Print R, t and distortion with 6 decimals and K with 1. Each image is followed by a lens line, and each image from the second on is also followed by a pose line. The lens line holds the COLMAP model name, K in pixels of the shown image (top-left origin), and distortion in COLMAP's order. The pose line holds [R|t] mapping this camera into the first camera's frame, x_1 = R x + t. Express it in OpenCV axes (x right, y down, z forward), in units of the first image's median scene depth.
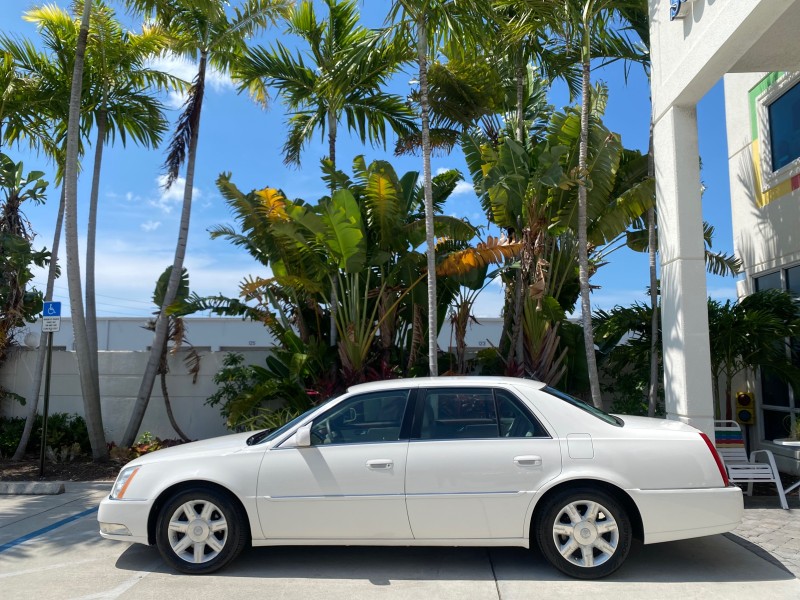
lens RADIAL K [[614.4, 0, 385.5], [0, 614.4, 293.9], [0, 0, 1]] dist [0.019963, -0.020952]
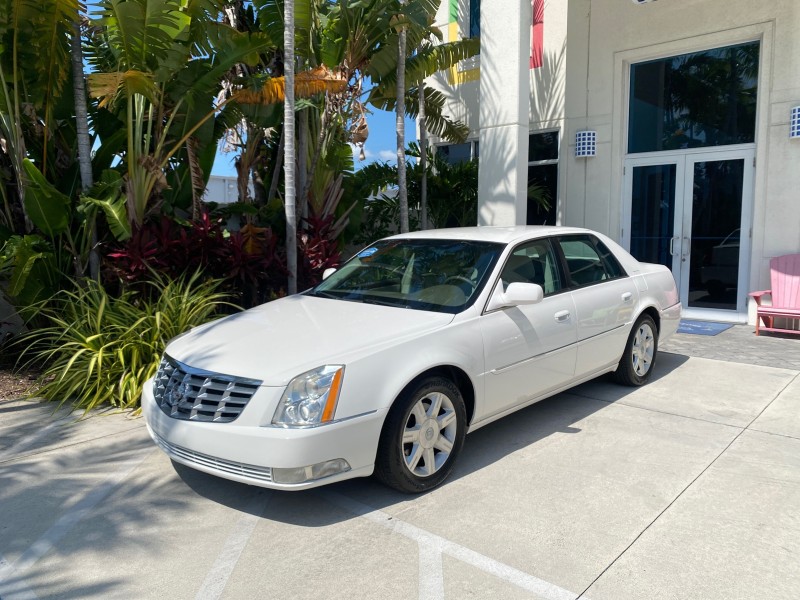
lens RADIAL K [[614.4, 0, 399.2], [0, 614.4, 297.2], [0, 0, 1]] dist [0.019963, -0.020952]
pose [[0.638673, -0.089463, 0.764260, -0.404016], [-0.089317, 0.977886, 0.189109, 0.044622], [-0.764277, -0.189040, 0.616558, 0.304098]]
